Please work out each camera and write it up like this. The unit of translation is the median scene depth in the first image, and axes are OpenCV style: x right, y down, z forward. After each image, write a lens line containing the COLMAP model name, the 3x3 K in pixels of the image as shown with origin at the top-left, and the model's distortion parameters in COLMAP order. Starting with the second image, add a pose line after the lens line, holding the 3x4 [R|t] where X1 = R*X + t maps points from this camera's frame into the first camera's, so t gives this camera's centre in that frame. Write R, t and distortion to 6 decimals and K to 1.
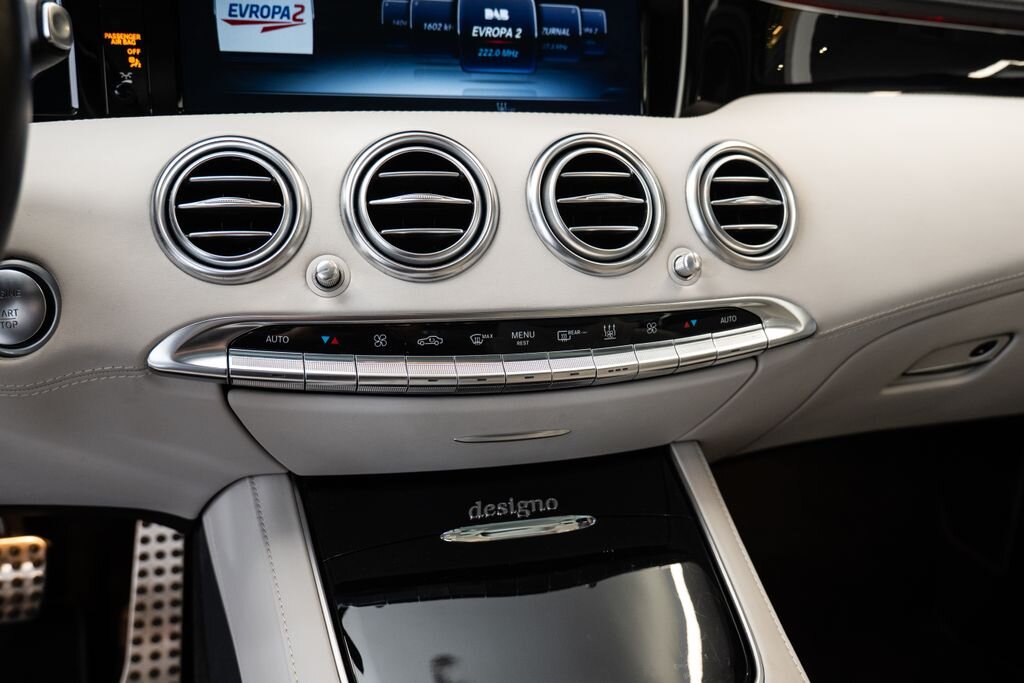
lens RADIAL K [[903.1, 0, 500.4], [0, 903.1, 359.4], [0, 0, 1]] dist [0.010314, 0.005841]
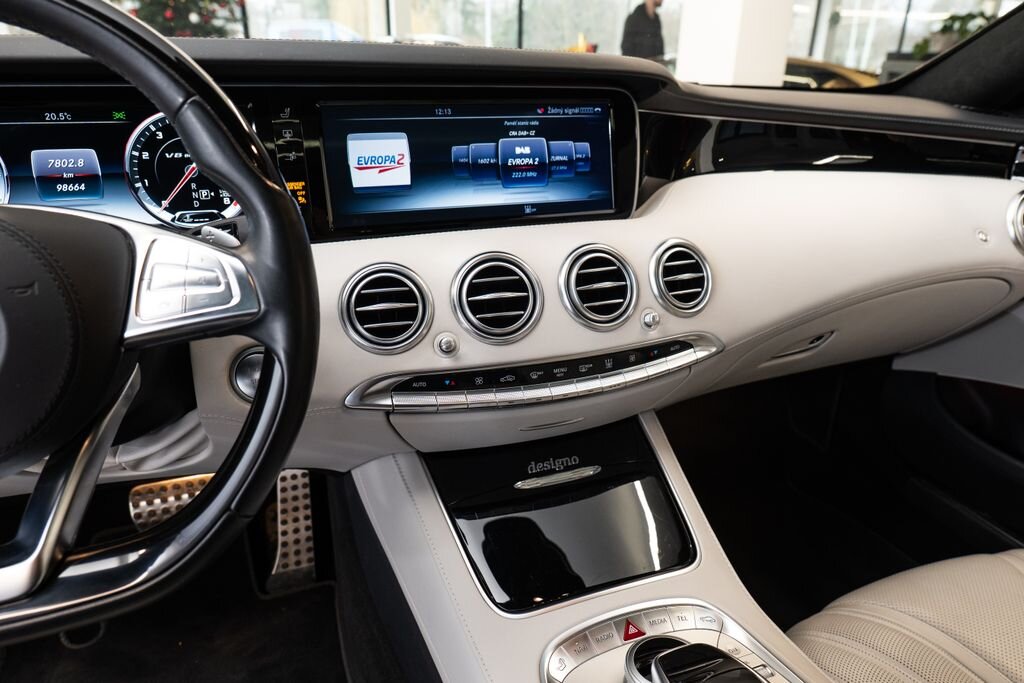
lens RADIAL K [[663.2, 0, 526.9], [0, 663.2, 350.0], [0, 0, 1]] dist [-0.023777, 0.014855]
pose [[0.995605, -0.048149, 0.080328, -0.124130], [0.039613, 0.993719, 0.104660, -0.181329], [-0.084863, -0.101018, 0.991259, -0.209941]]
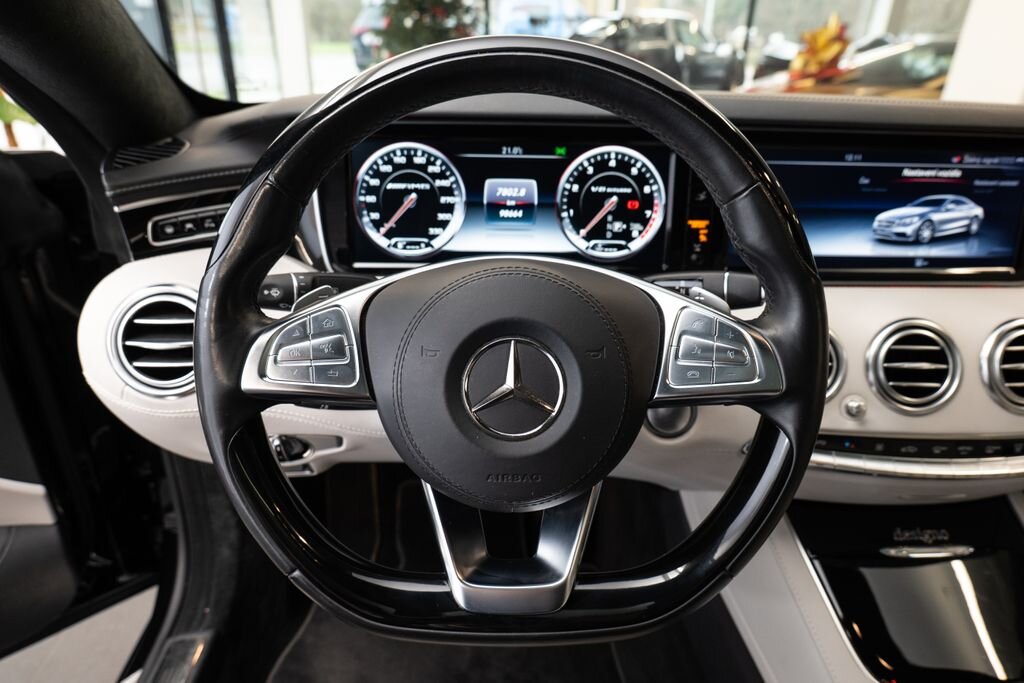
lens RADIAL K [[663.2, 0, 530.1], [0, 663.2, 349.4], [0, 0, 1]] dist [-0.023777, 0.014855]
pose [[0.976009, 0.091899, -0.197387, -0.475157], [-0.064334, 0.987804, 0.141791, -0.292092], [0.208010, -0.125690, 0.970017, -0.254424]]
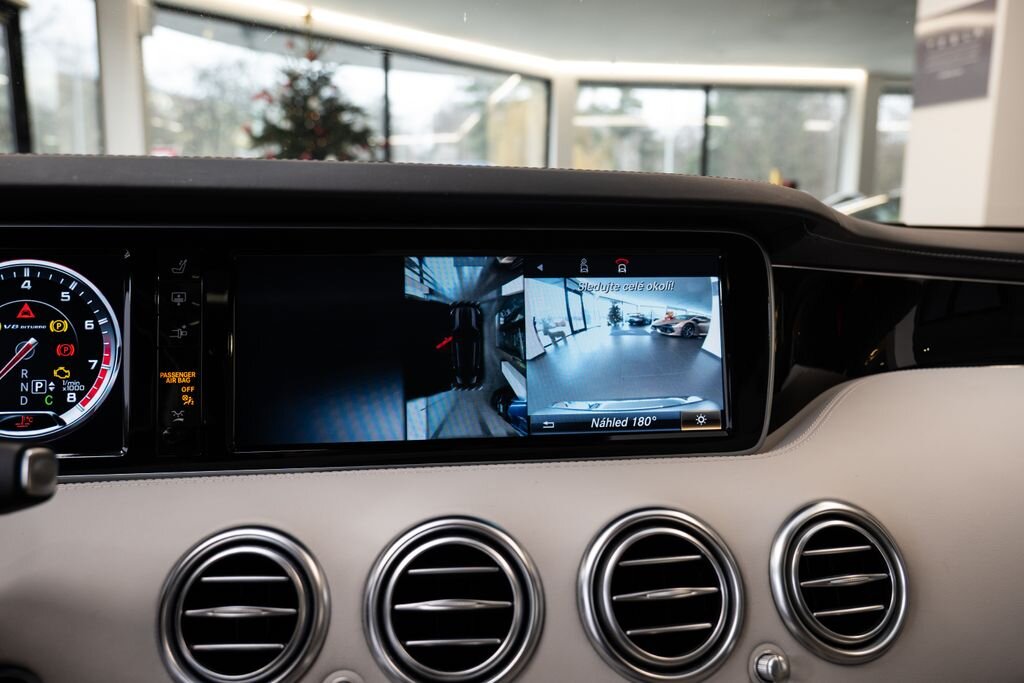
lens RADIAL K [[833.5, 0, 521.2], [0, 833.5, 348.3], [0, 0, 1]] dist [0.006035, 0.002921]
pose [[0.991140, 0.001743, -0.132808, 0.076070], [-0.020180, 0.990282, -0.137602, -0.278866], [0.131277, 0.139063, 0.981544, 0.161944]]
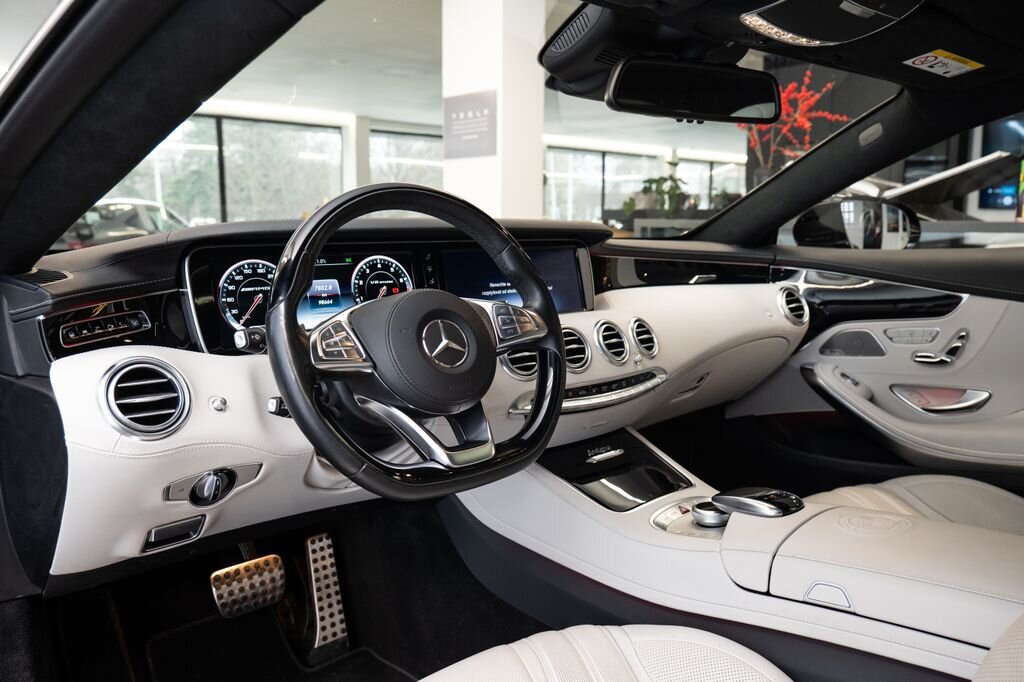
lens RADIAL K [[767.3, 0, 516.9], [0, 767.3, 341.8], [0, 0, 1]] dist [0.025122, -0.001699]
pose [[0.894603, -0.097547, 0.436086, -1.229229], [0.162833, 0.979948, -0.114840, 0.065326], [-0.416139, 0.173745, 0.892548, -1.099753]]
